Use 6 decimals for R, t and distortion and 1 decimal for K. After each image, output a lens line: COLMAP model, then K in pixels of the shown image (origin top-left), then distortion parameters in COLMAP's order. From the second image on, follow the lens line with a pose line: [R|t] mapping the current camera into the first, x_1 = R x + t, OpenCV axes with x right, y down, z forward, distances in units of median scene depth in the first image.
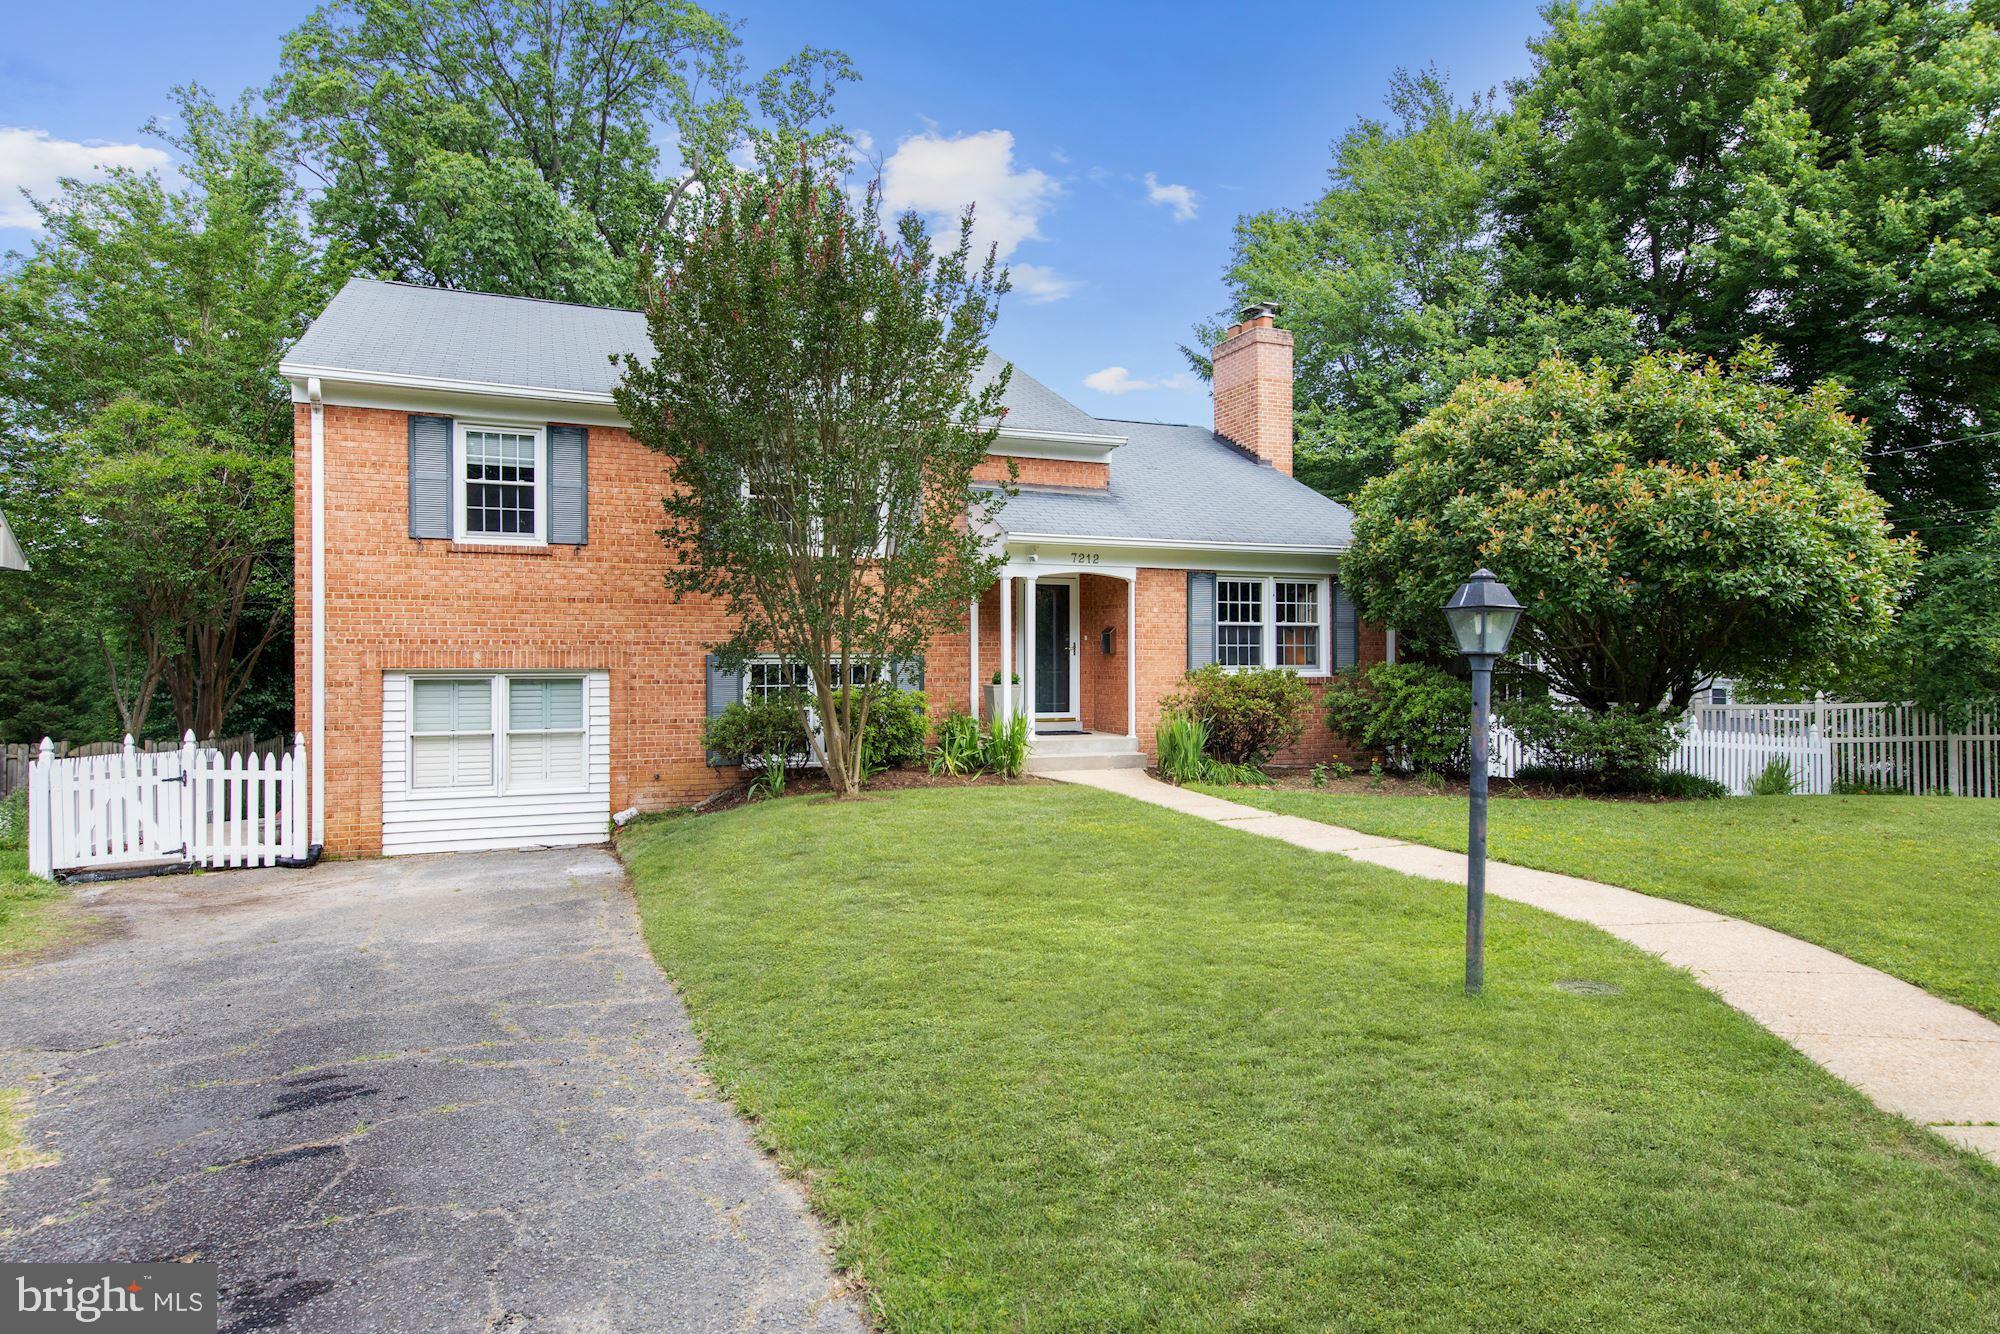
lens RADIAL K [[1142.0, 0, 1007.3], [0, 1142.0, 656.3], [0, 0, 1]] dist [0.031447, -0.020471]
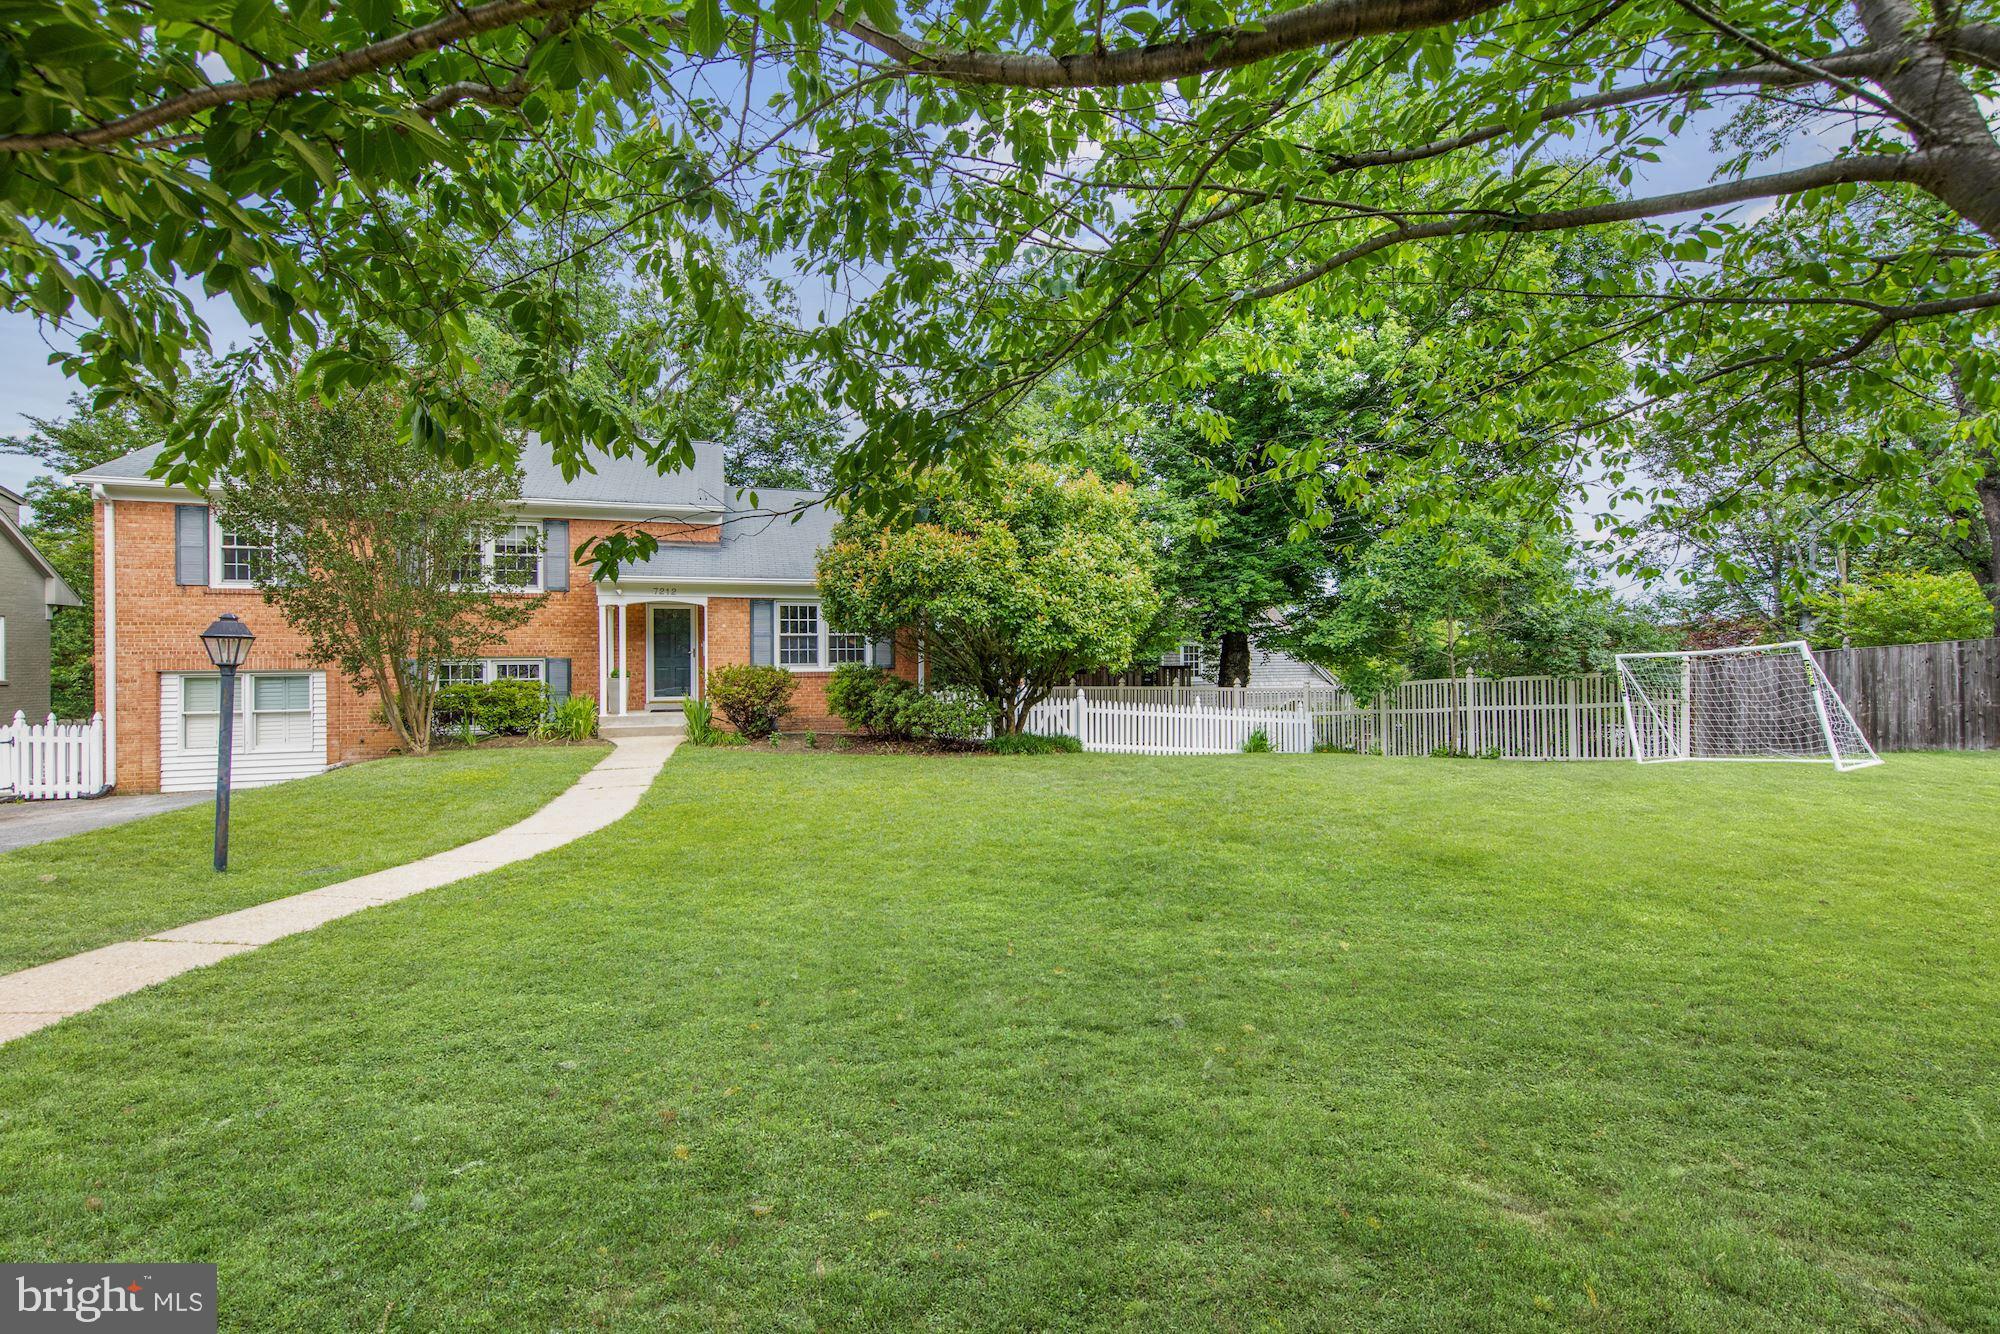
lens RADIAL K [[840.6, 0, 997.0], [0, 840.6, 654.0], [0, 0, 1]] dist [-0.001898, -0.000414]
pose [[0.998712, -0.008080, -0.050082, 0.609560], [0.008077, 0.999967, -0.000265, -0.001900], [0.050083, -0.000140, 0.998745, -0.059631]]
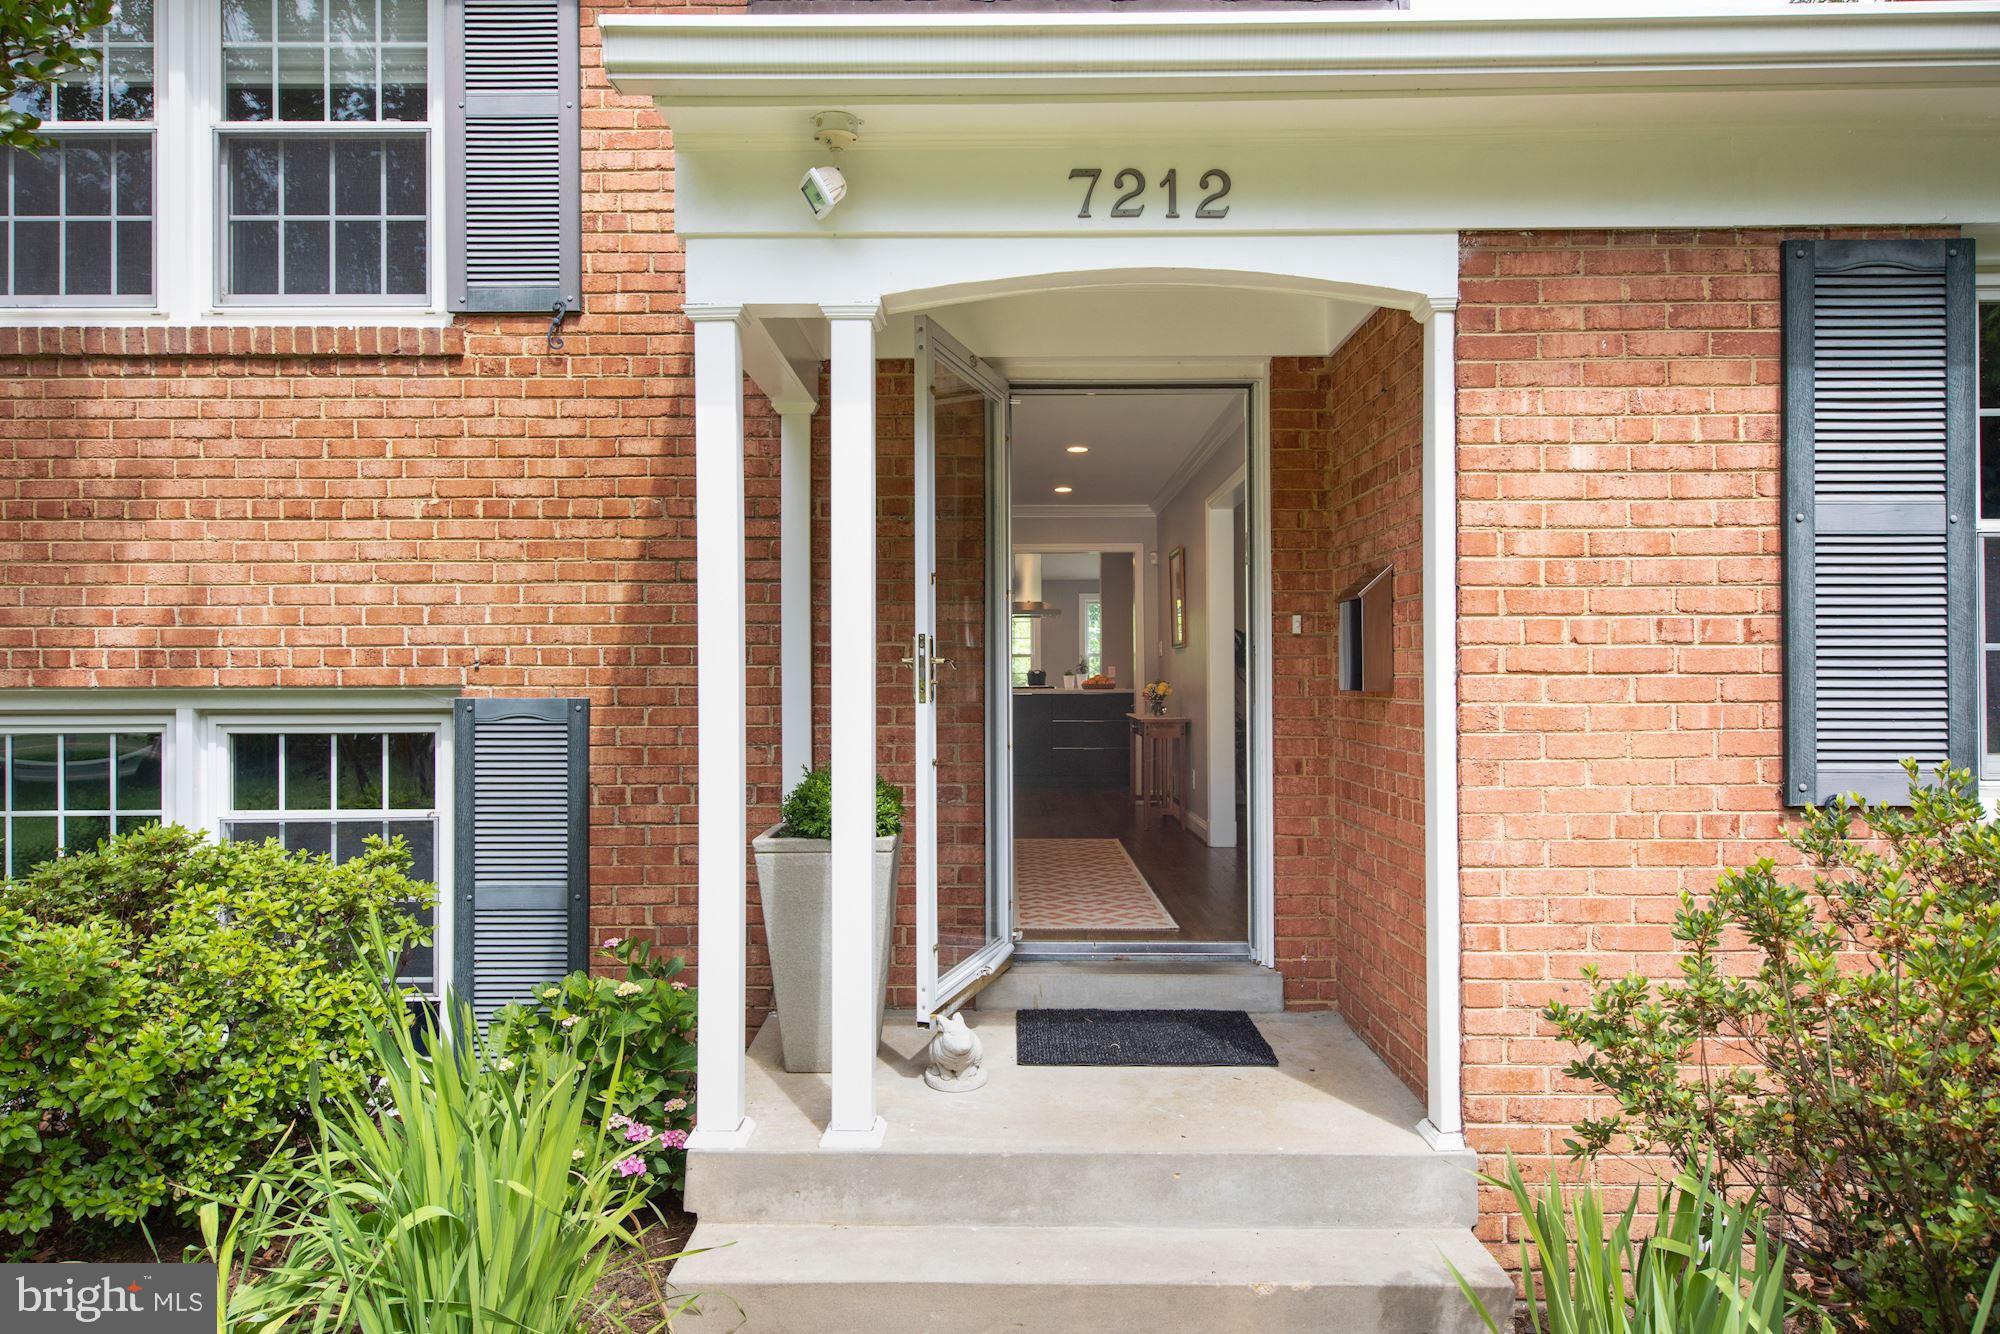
lens RADIAL K [[1293.3, 0, 994.2], [0, 1293.3, 661.6], [0, 0, 1]] dist [0.021375, -0.001451]
pose [[0.925063, -0.007864, -0.379733, 0.139544], [0.004053, 0.999933, -0.010833, -0.006929], [0.379793, 0.008482, 0.925033, 0.885368]]
